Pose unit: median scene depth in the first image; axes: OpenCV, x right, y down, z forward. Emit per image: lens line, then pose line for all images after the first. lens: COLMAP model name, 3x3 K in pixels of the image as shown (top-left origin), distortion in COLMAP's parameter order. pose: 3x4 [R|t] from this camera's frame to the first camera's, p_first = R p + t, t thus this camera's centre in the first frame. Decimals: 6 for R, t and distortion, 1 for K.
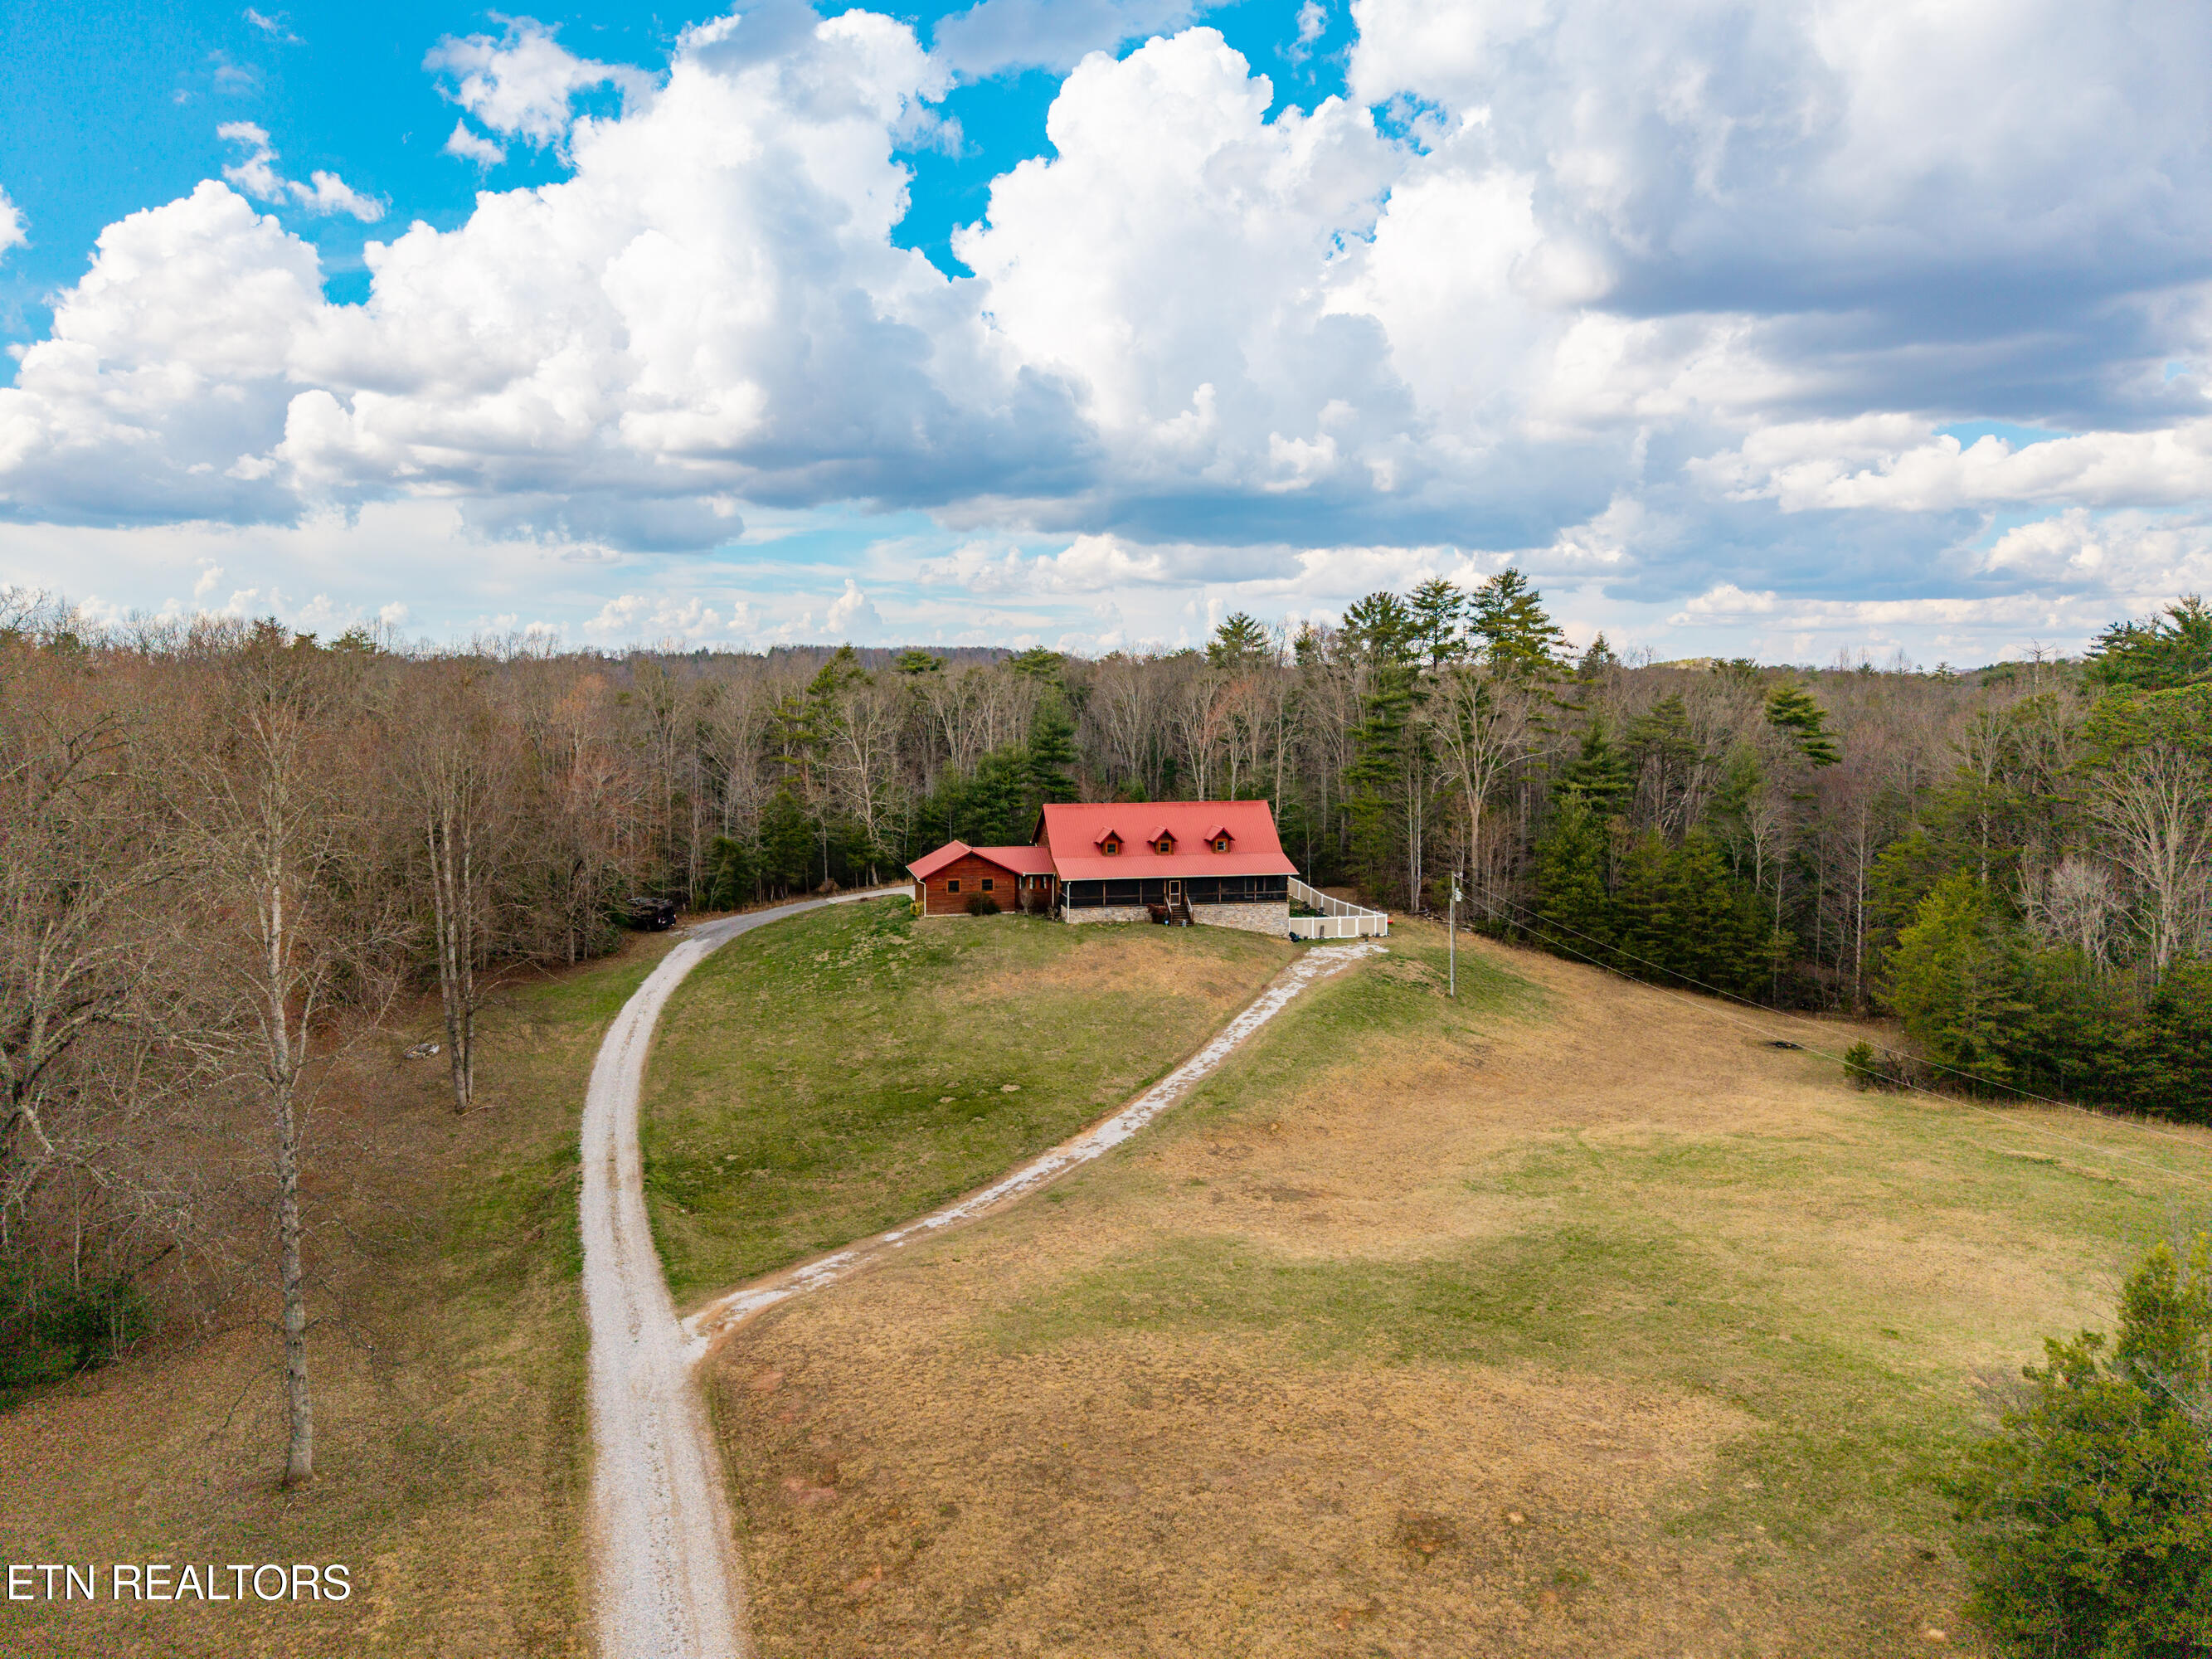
lens RADIAL K [[1494.9, 0, 1106.0], [0, 1494.9, 829.5], [0, 0, 1]] dist [-0.001097, 0.006141]
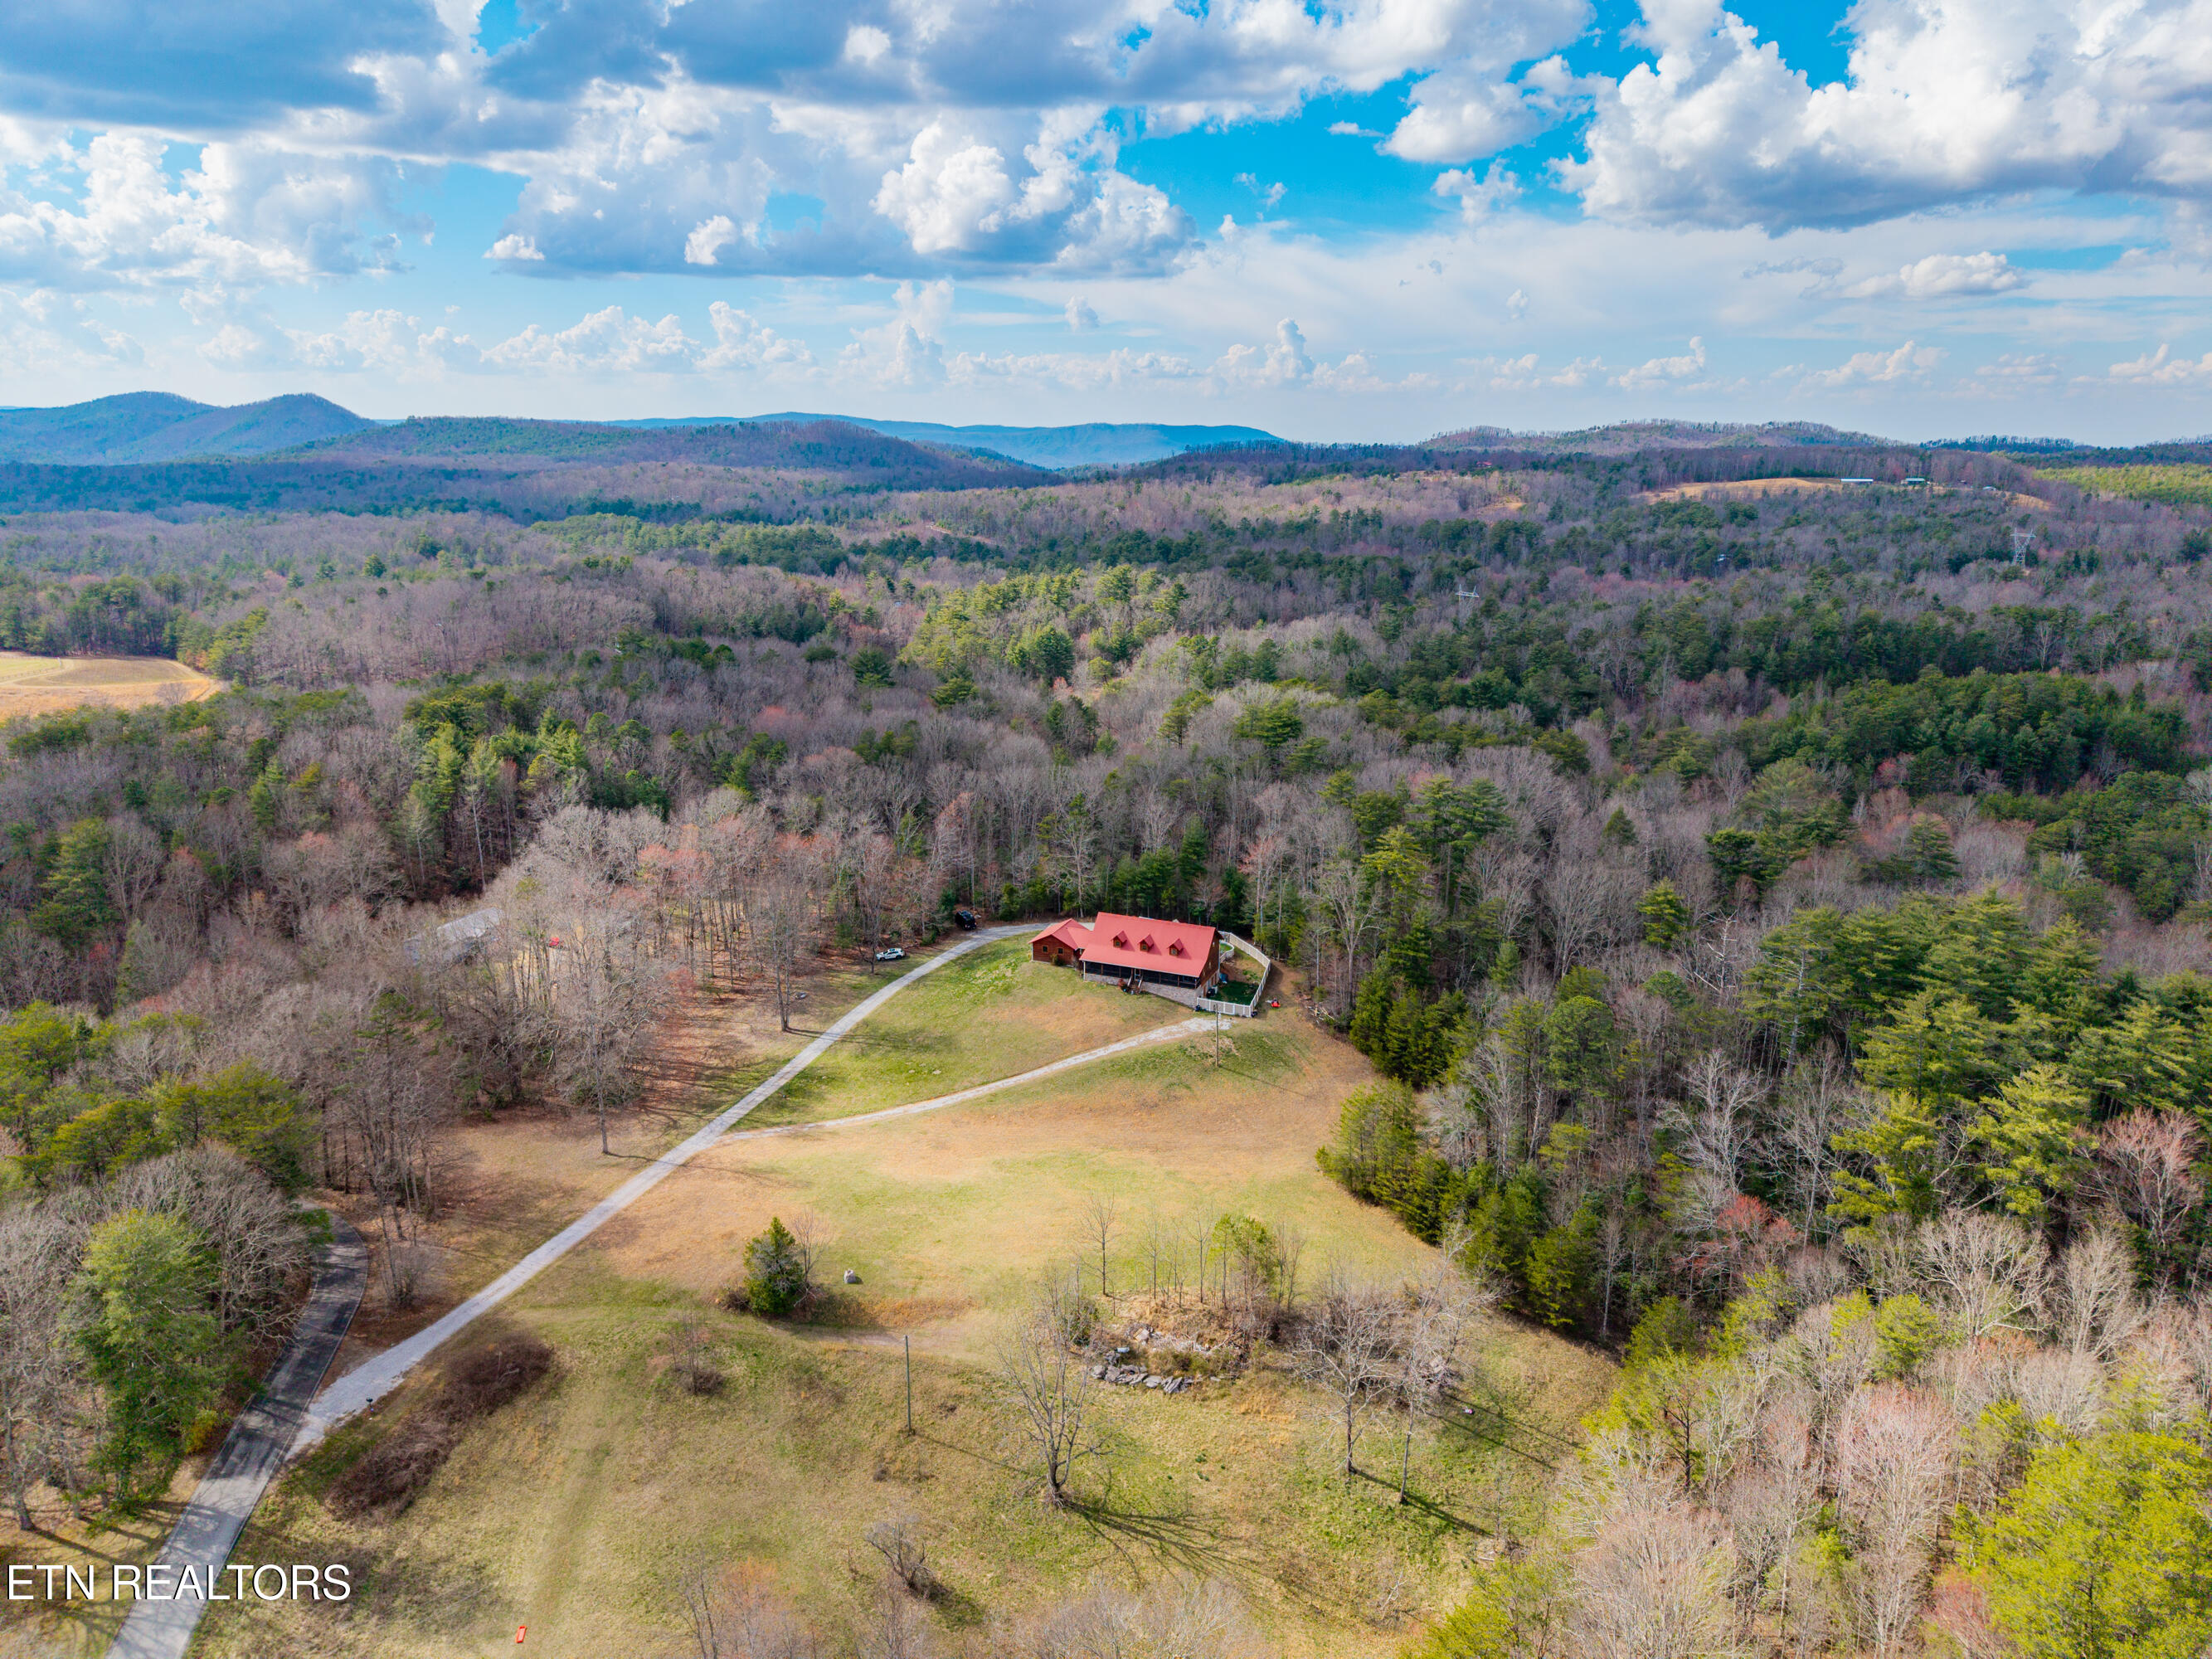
lens RADIAL K [[1501.2, 0, 1118.7], [0, 1501.2, 822.9], [0, 0, 1]] dist [0.046462, -0.044392]
pose [[0.806413, 0.142250, -0.573988, 1.471417], [-0.048004, 0.983180, 0.176217, -0.650429], [0.589401, -0.114550, 0.799678, -0.724236]]
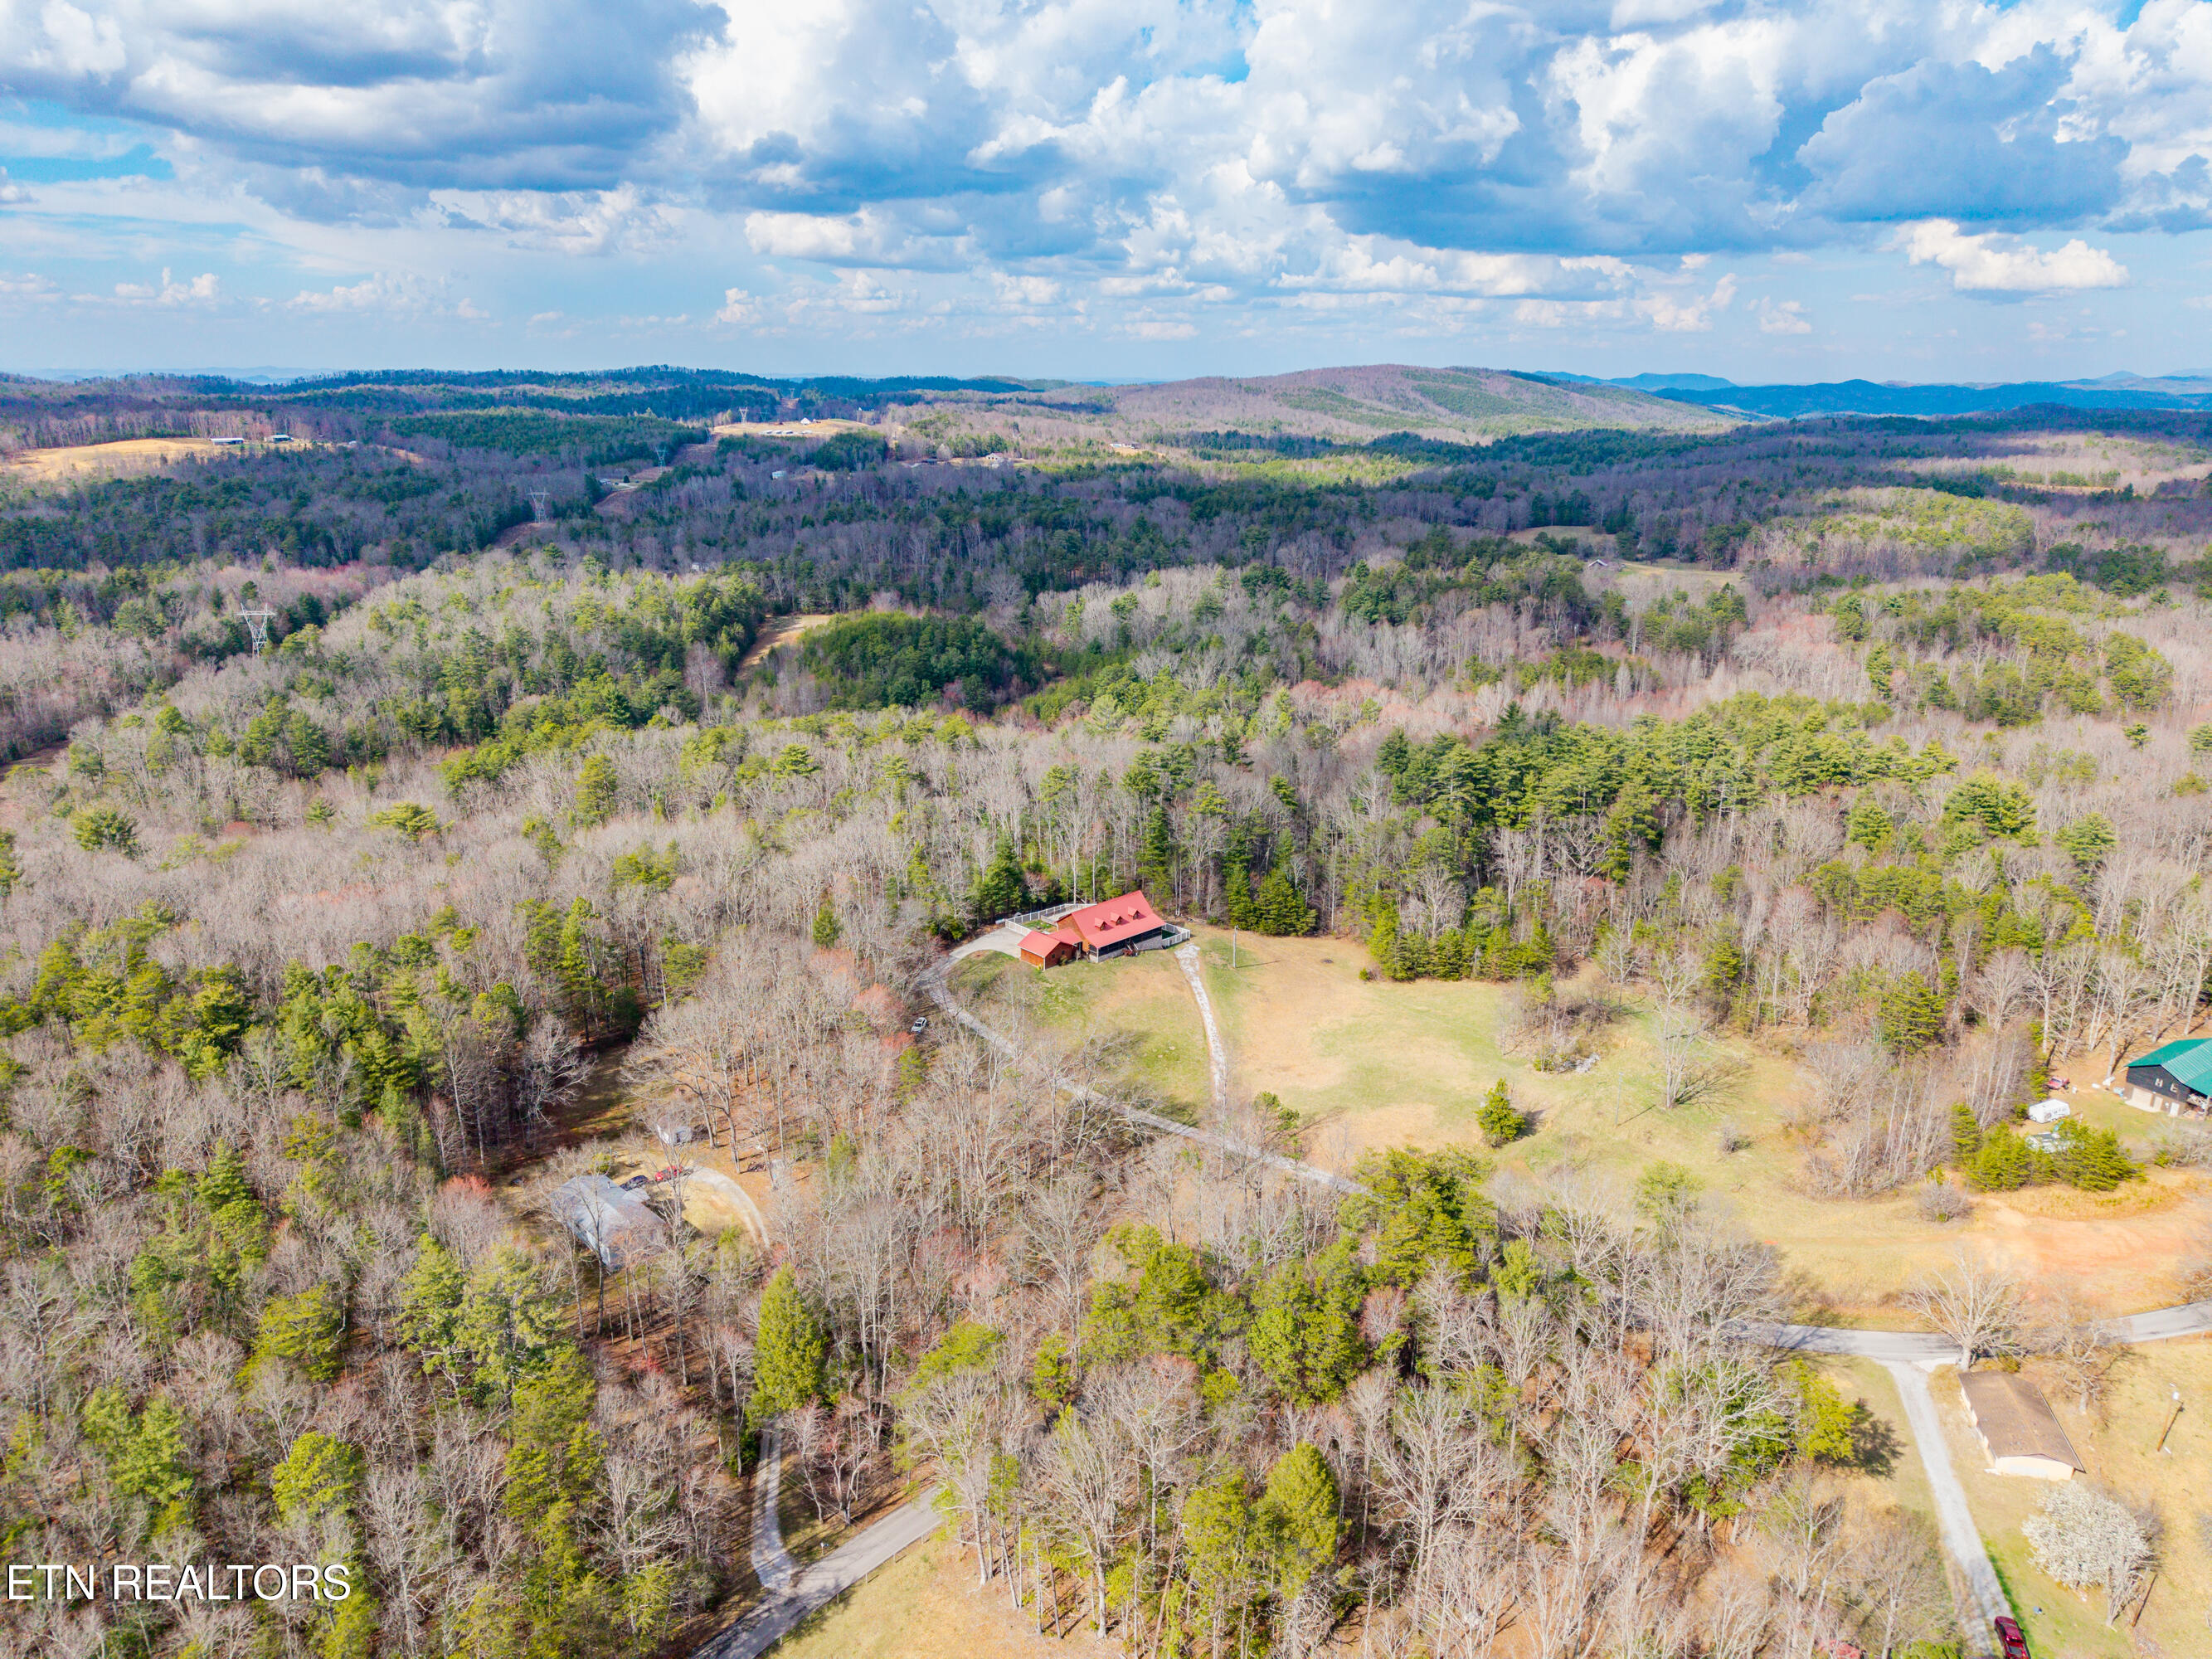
lens RADIAL K [[1501.2, 0, 1118.7], [0, 1501.2, 822.9], [0, 0, 1]] dist [0.046462, -0.044392]
pose [[0.861300, -0.145229, 0.486899, -1.567923], [0.039118, 0.974390, 0.221436, -0.956085], [-0.506588, -0.171677, 0.844924, -1.484233]]
